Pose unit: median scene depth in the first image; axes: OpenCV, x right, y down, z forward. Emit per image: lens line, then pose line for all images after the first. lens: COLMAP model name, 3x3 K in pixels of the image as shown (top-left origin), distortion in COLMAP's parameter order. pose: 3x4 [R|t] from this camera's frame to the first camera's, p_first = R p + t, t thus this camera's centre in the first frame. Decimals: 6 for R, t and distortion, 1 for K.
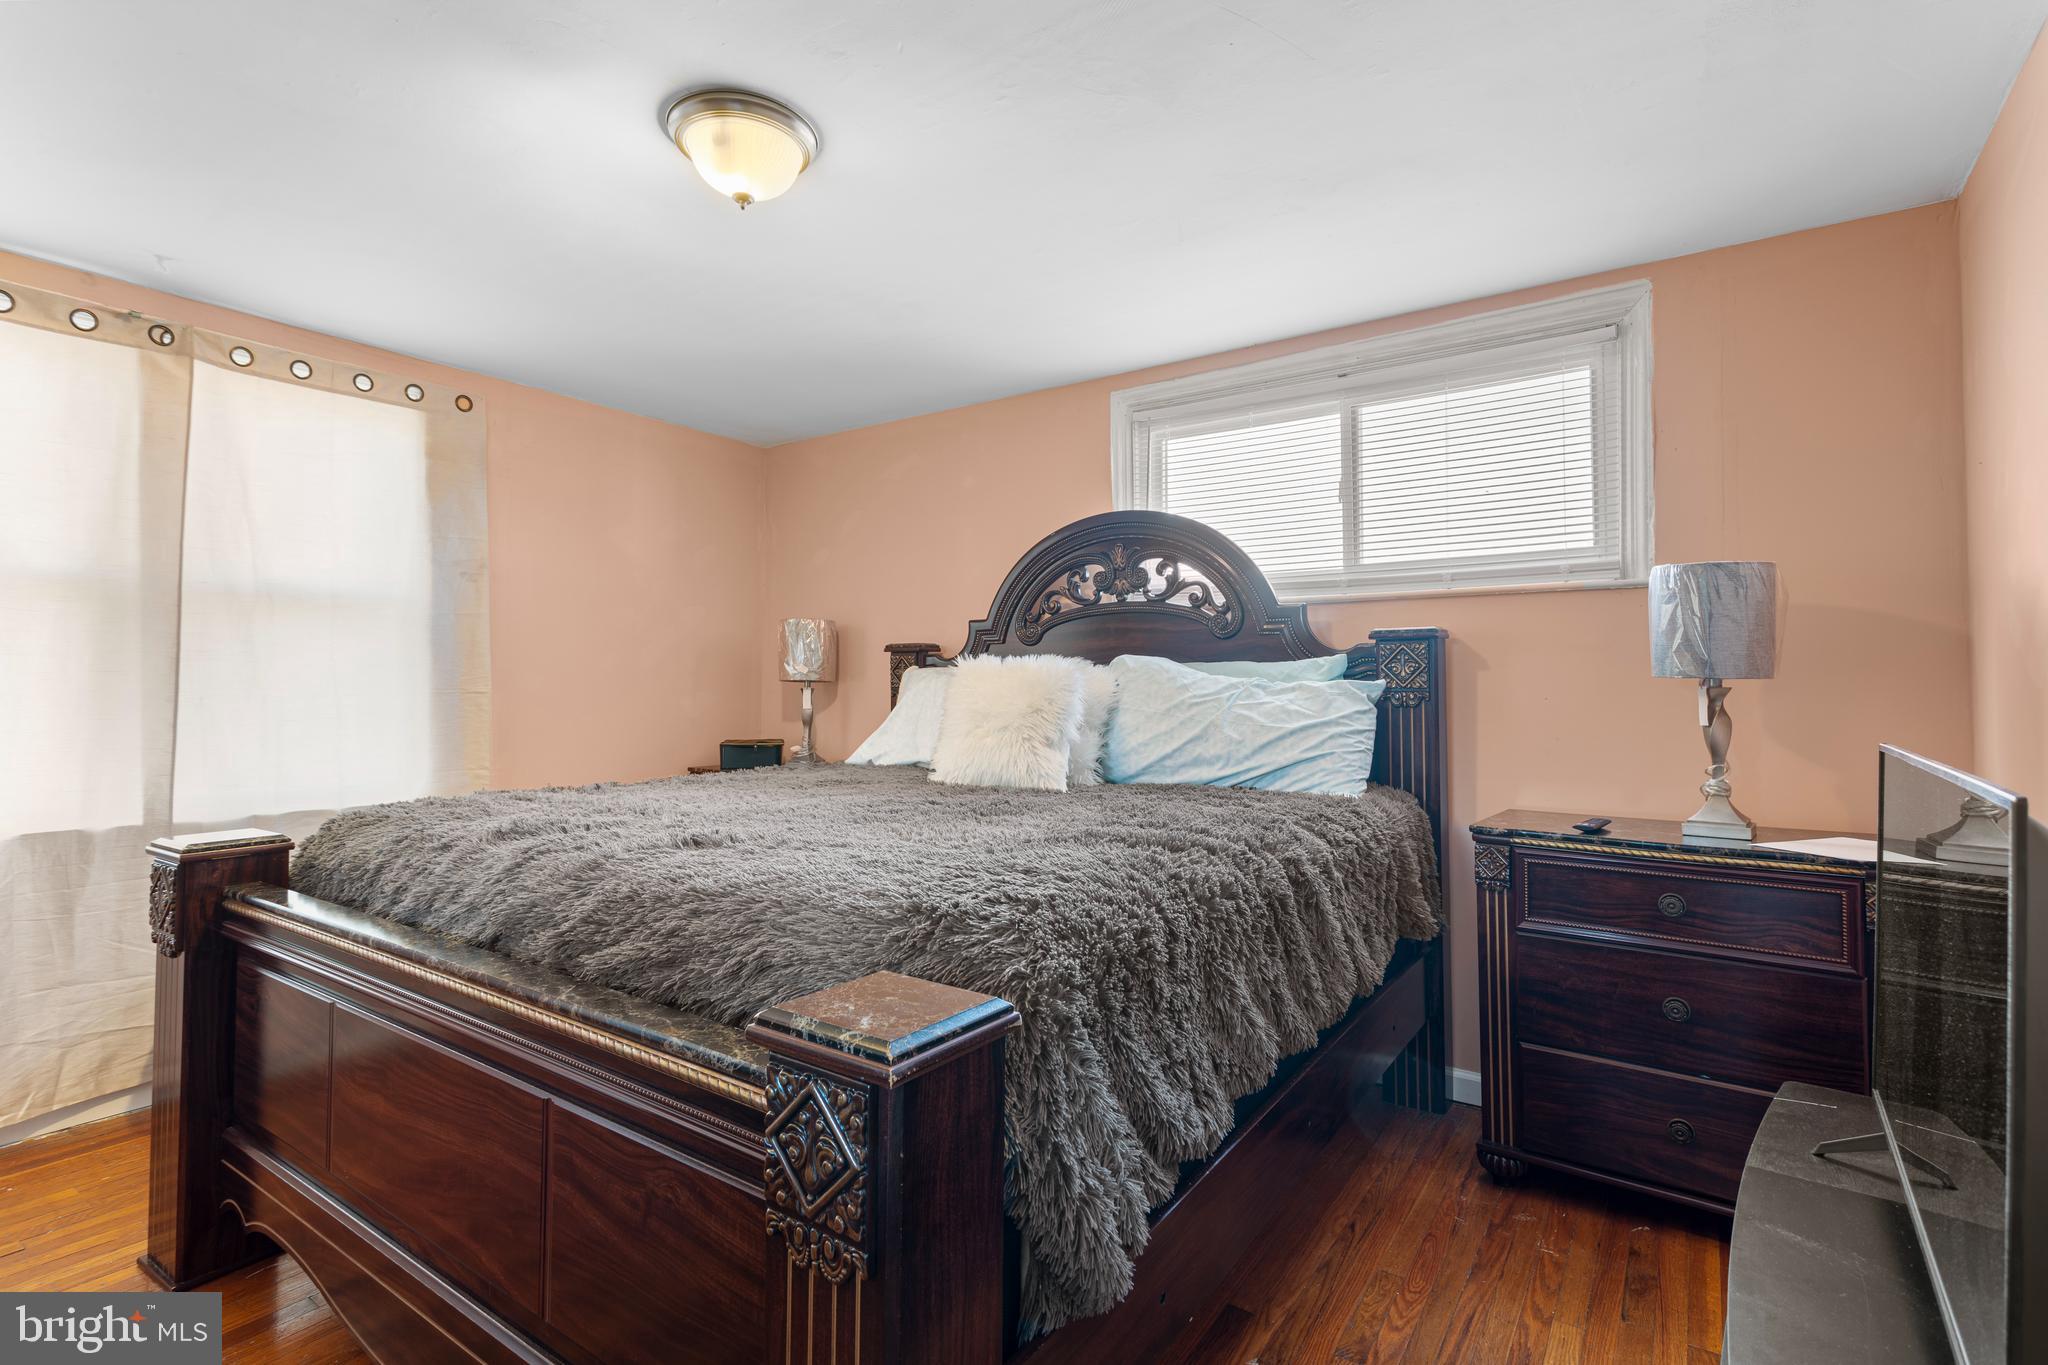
lens RADIAL K [[998.2, 0, 1022.0], [0, 998.2, 603.0], [0, 0, 1]] dist [-0.000419, -0.000574]
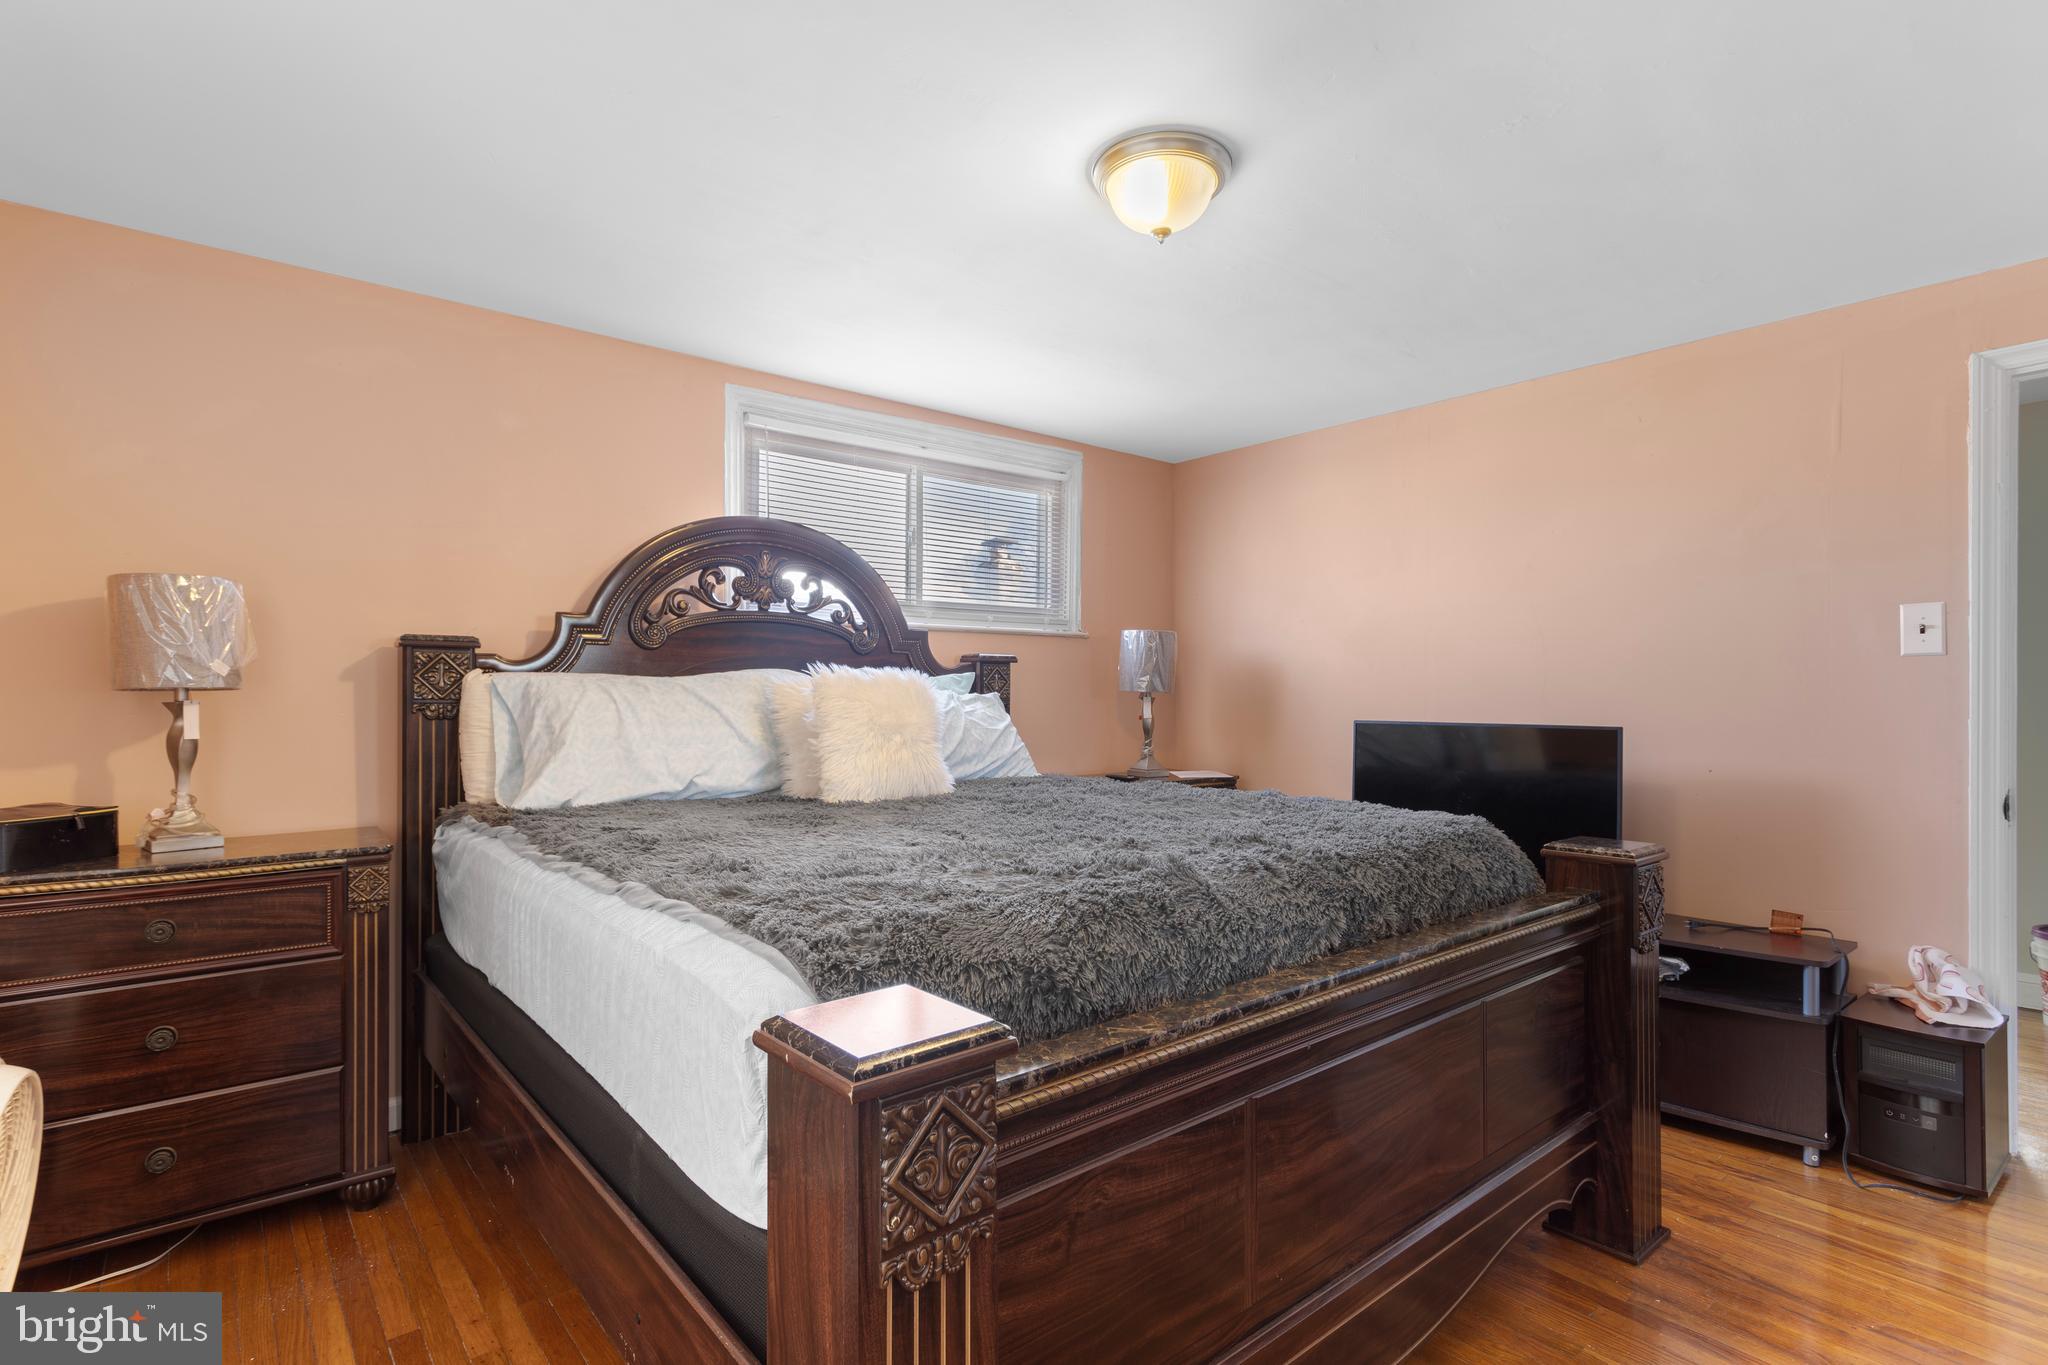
lens RADIAL K [[995.1, 0, 1024.0], [0, 995.1, 682.5], [0, 0, 1]] dist [-0.001281, 0.000044]
pose [[0.245688, 0.006966, 0.969324, -0.800714], [-0.078085, 0.996867, 0.012627, 0.037461], [-0.966199, -0.078792, 0.245462, 0.519414]]
